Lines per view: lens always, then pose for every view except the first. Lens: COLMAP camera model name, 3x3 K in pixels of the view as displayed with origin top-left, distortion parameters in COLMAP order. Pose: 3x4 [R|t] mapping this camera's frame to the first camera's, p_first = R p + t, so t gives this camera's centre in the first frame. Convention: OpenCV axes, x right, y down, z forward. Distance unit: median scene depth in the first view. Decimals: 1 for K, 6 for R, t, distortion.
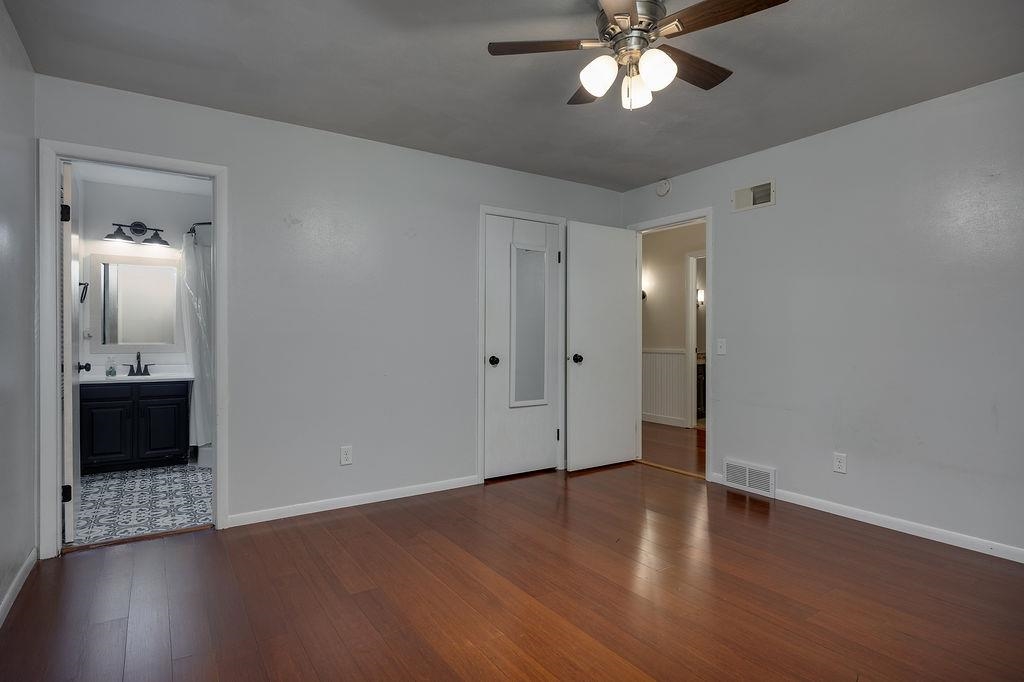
lens RADIAL K [[535.1, 0, 512.0], [0, 535.1, 341.0], [0, 0, 1]] dist [-0.000596, -0.000039]
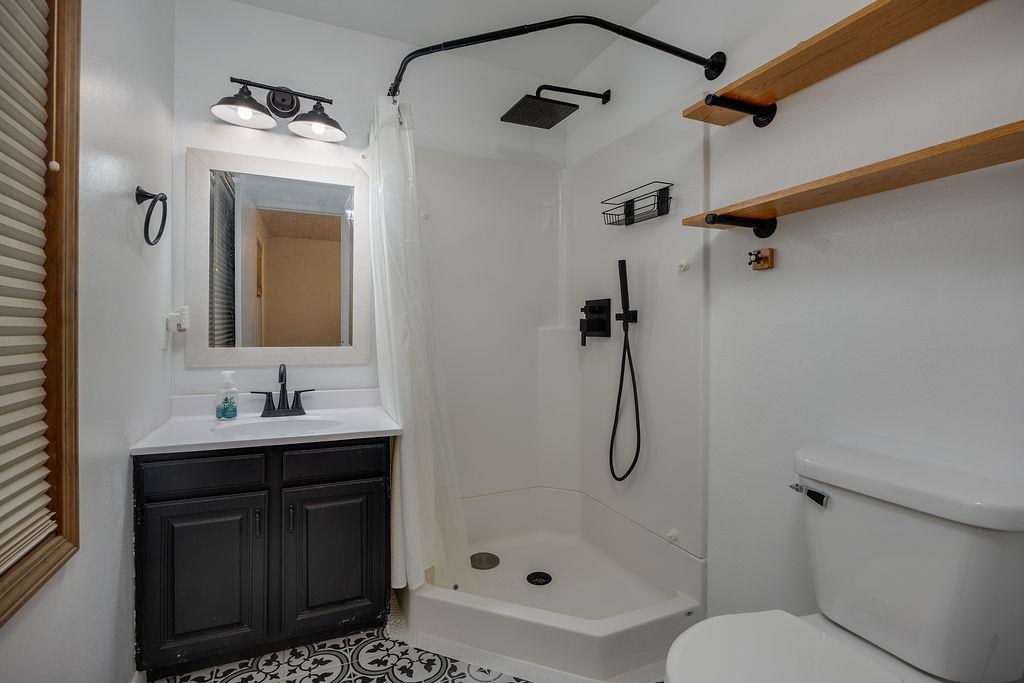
lens RADIAL K [[483.3, 0, 512.0], [0, 483.3, 341.5], [0, 0, 1]] dist [-0.000478, 0.000026]
pose [[0.986292, 0.000023, -0.165010, -0.446450], [-0.000815, 0.999988, -0.004730, 0.002084], [0.165008, 0.004800, 0.986281, 0.638698]]
